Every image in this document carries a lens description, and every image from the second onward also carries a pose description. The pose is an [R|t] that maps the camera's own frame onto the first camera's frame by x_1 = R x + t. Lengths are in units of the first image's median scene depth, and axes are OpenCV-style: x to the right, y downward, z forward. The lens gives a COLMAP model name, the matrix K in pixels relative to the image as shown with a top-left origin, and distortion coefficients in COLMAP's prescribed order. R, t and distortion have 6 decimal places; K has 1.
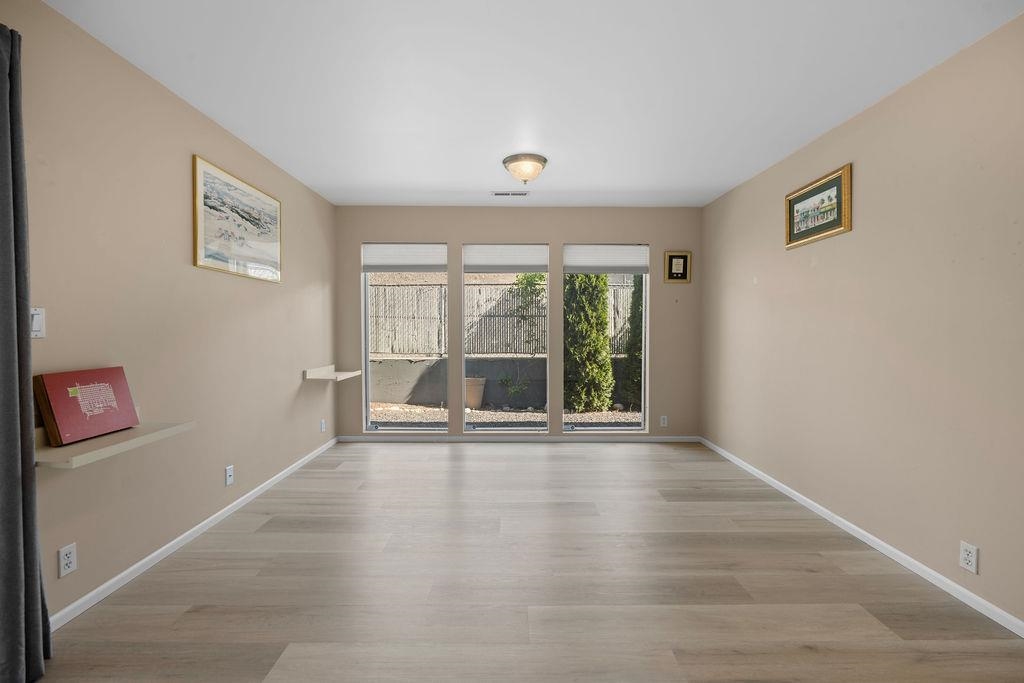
lens RADIAL K [[447.4, 0, 510.4], [0, 447.4, 340.0], [0, 0, 1]] dist [-0.006999, 0.001076]
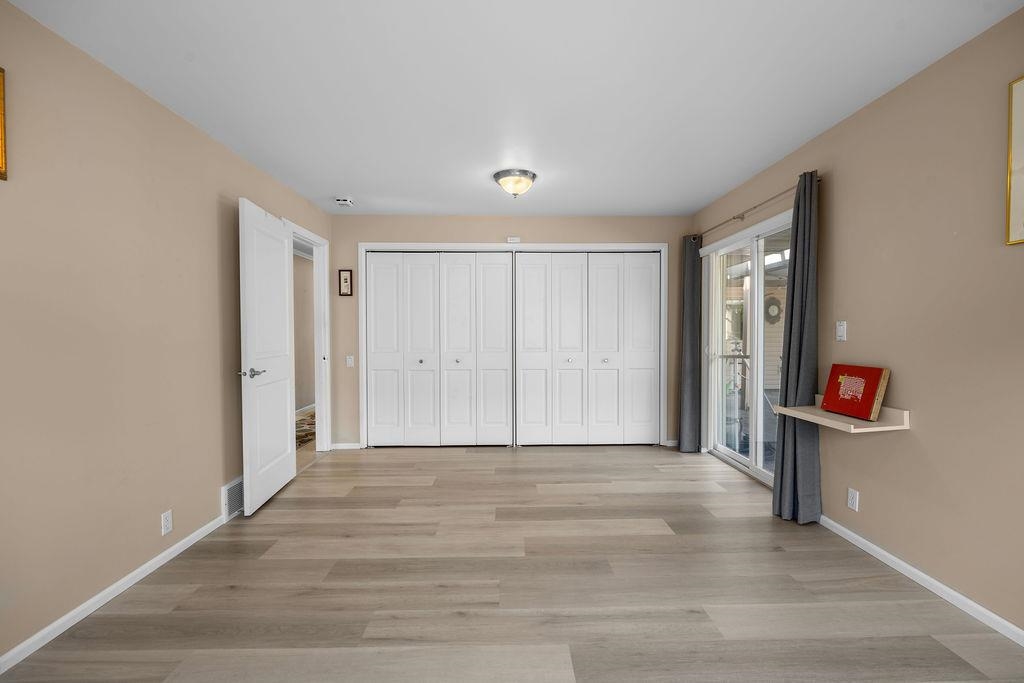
lens RADIAL K [[447.4, 0, 514.0], [0, 447.4, 342.4], [0, 0, 1]] dist [-0.006999, 0.001076]
pose [[-0.999923, 0.005961, -0.010916, 0.068643], [0.005634, 0.999541, 0.029781, -0.039582], [0.011089, 0.029718, -0.999497, 1.939734]]
